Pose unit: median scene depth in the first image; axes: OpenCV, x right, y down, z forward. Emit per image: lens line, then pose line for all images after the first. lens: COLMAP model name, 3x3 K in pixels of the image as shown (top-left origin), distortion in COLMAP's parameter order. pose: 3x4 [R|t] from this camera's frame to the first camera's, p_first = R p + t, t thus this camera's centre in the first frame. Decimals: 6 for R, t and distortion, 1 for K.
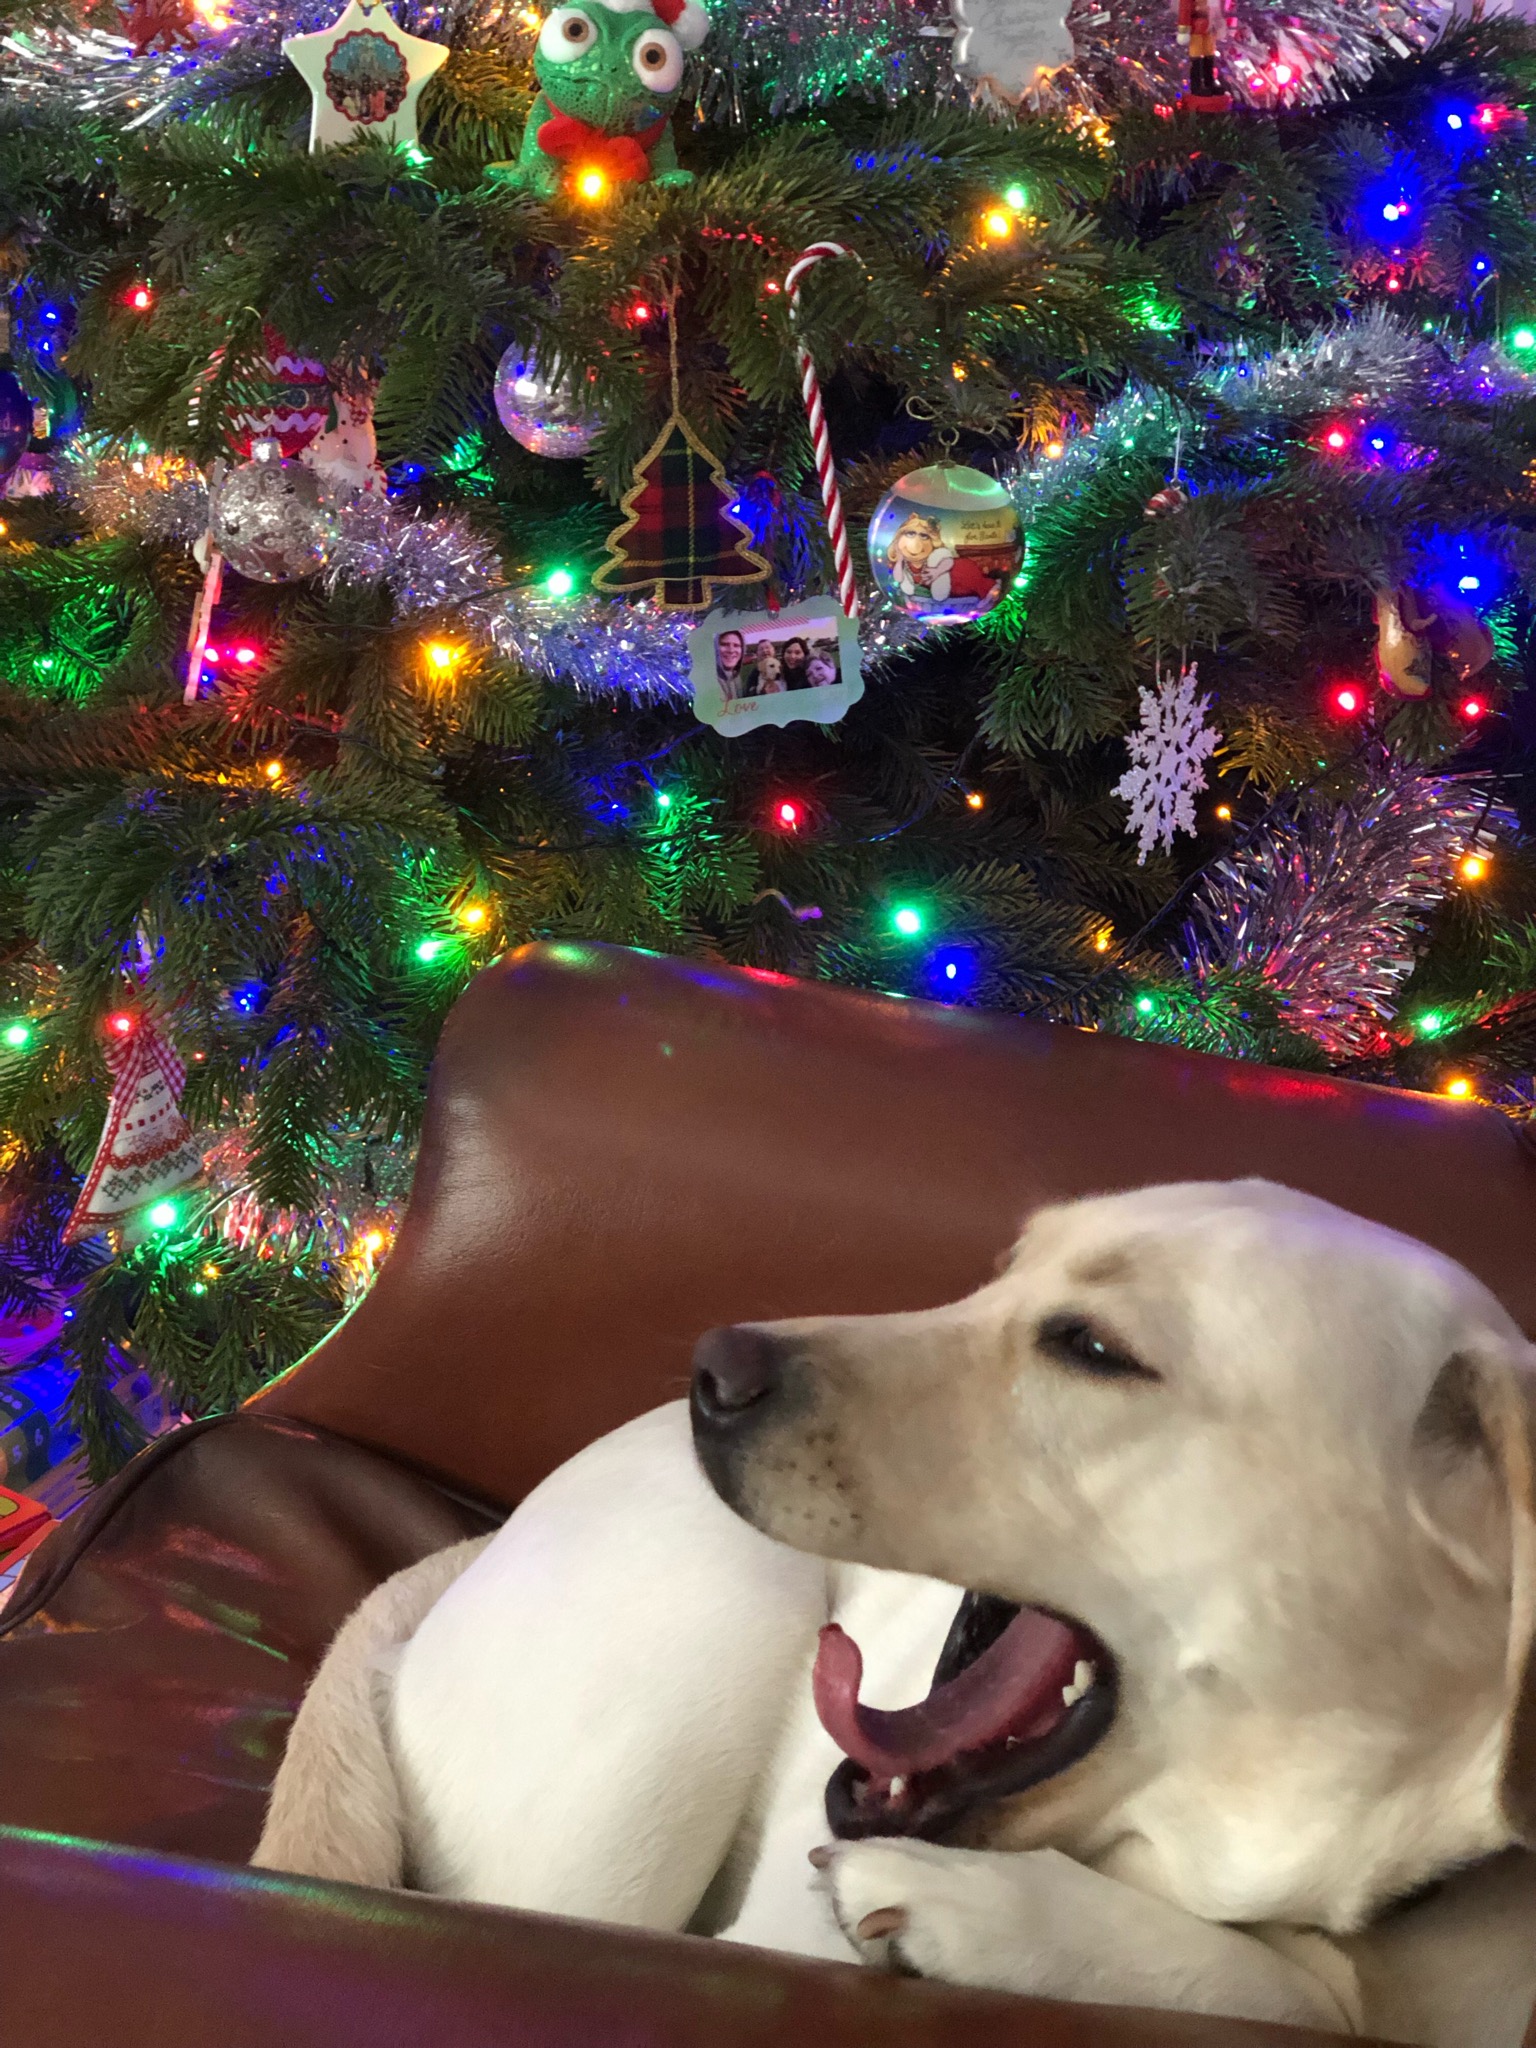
lens RADIAL K [[3108.2, 0, 768.0], [0, 3108.2, 1024.0], [0, 0, 1]] dist [0.135430, -0.728620]
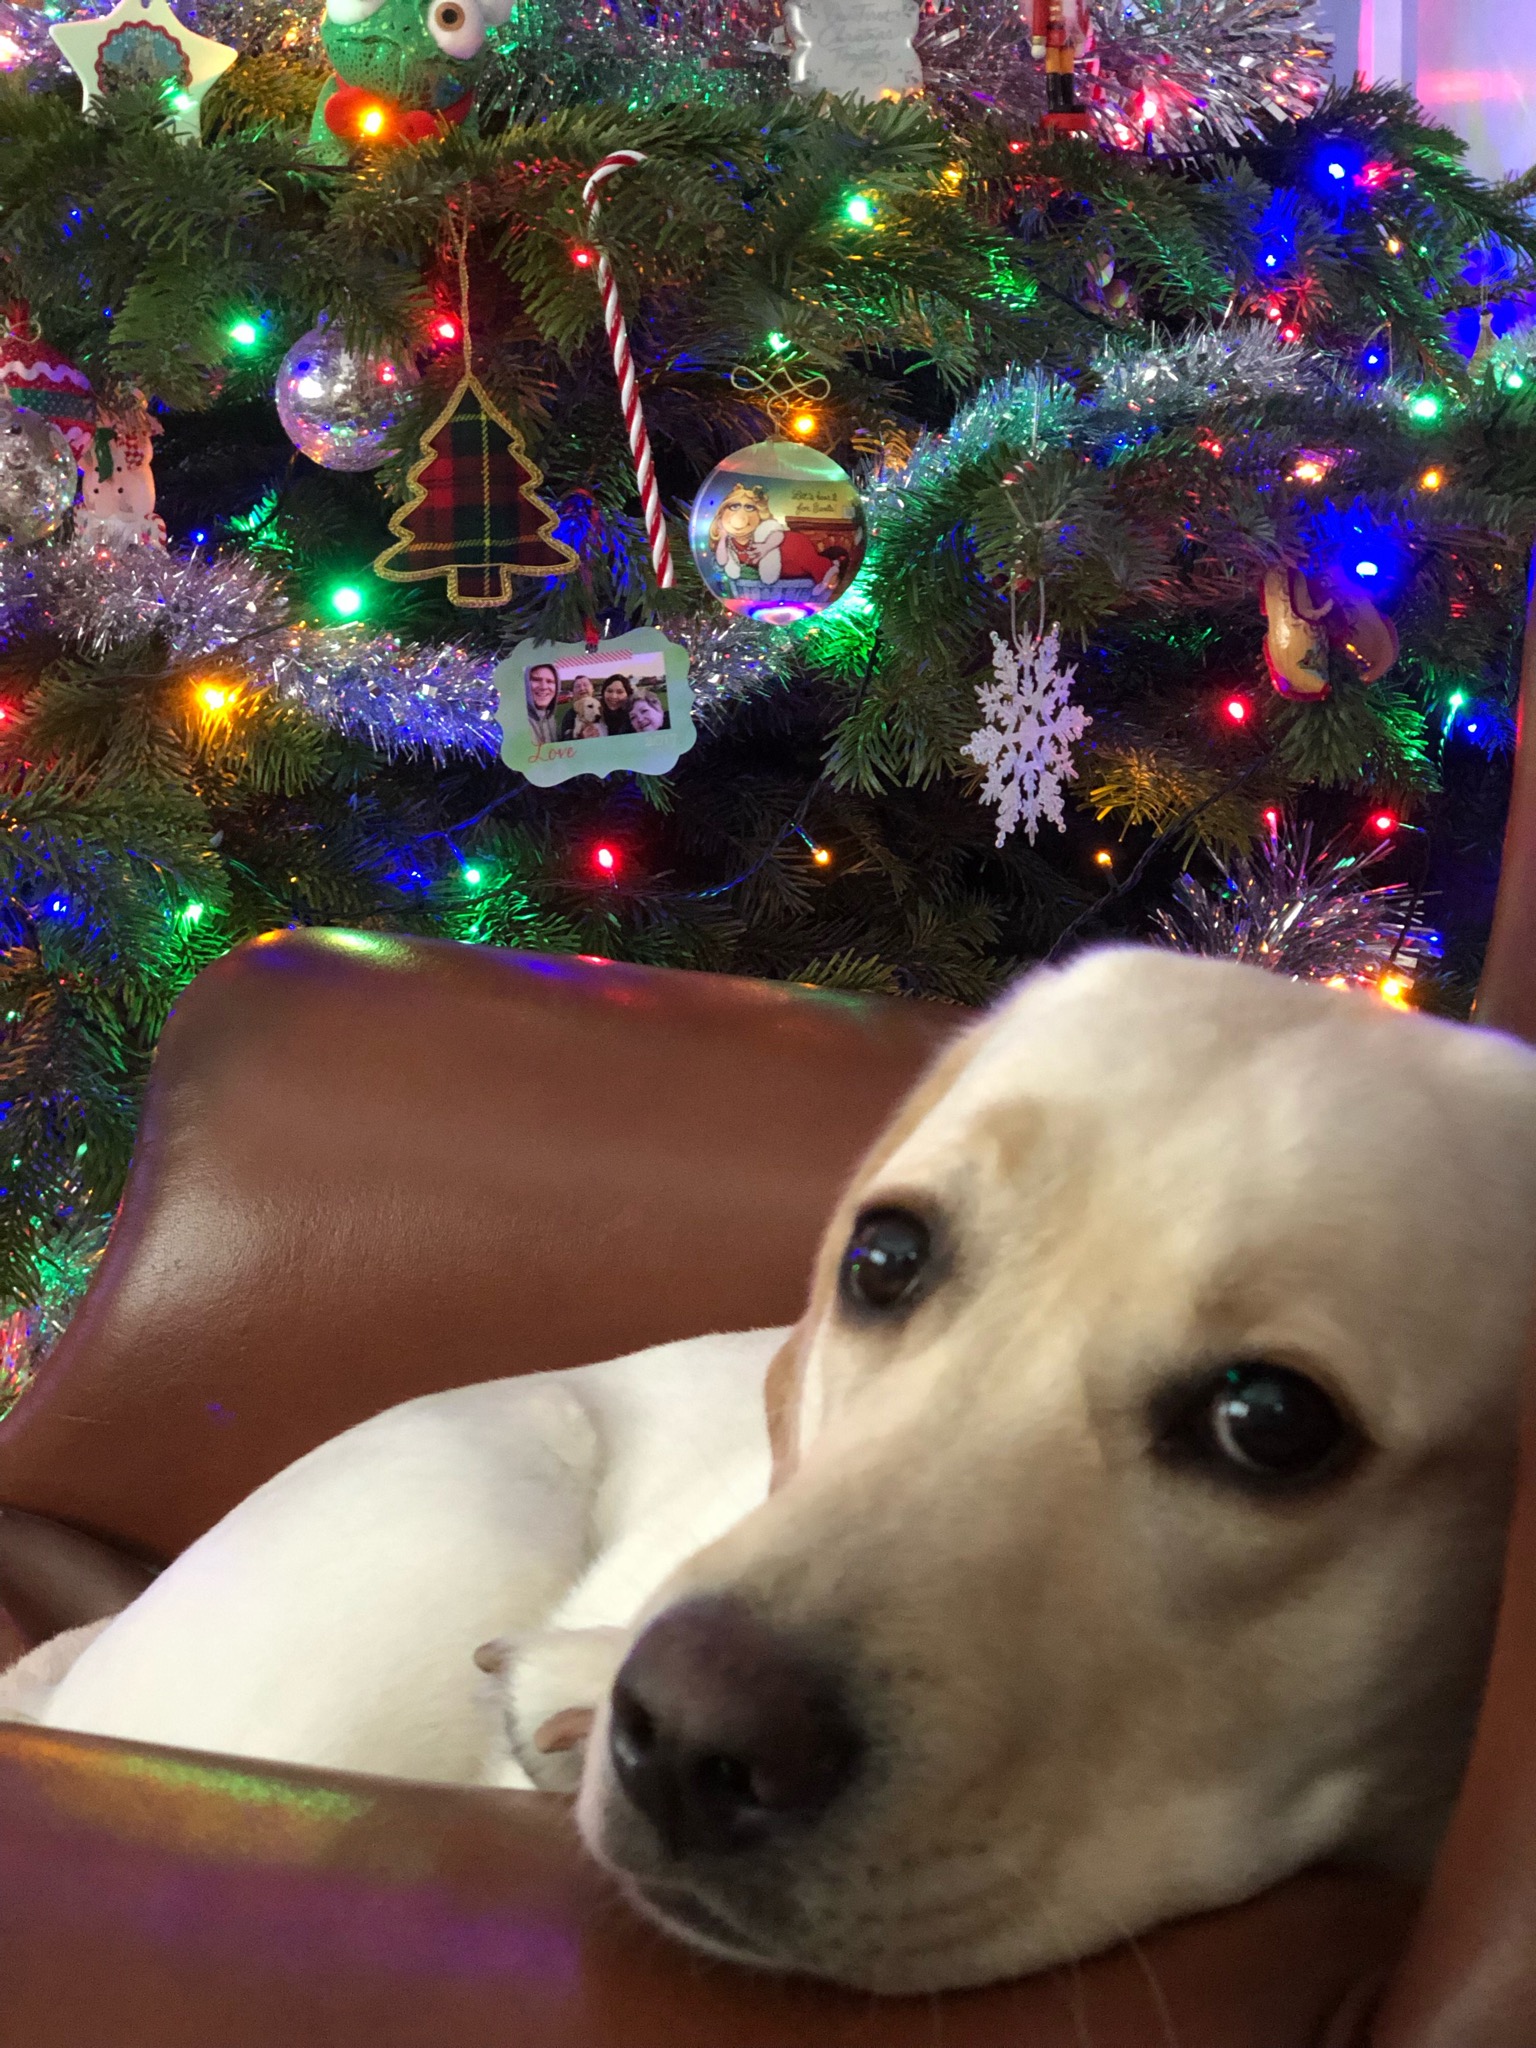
lens RADIAL K [[3108.2, 0, 768.0], [0, 3108.2, 1024.0], [0, 0, 1]] dist [0.135430, -0.728620]
pose [[0.999790, -0.004673, 0.019962, 0.034744], [0.008017, 0.985259, -0.170882, 0.129591], [-0.018869, 0.171006, 0.985089, 0.147919]]
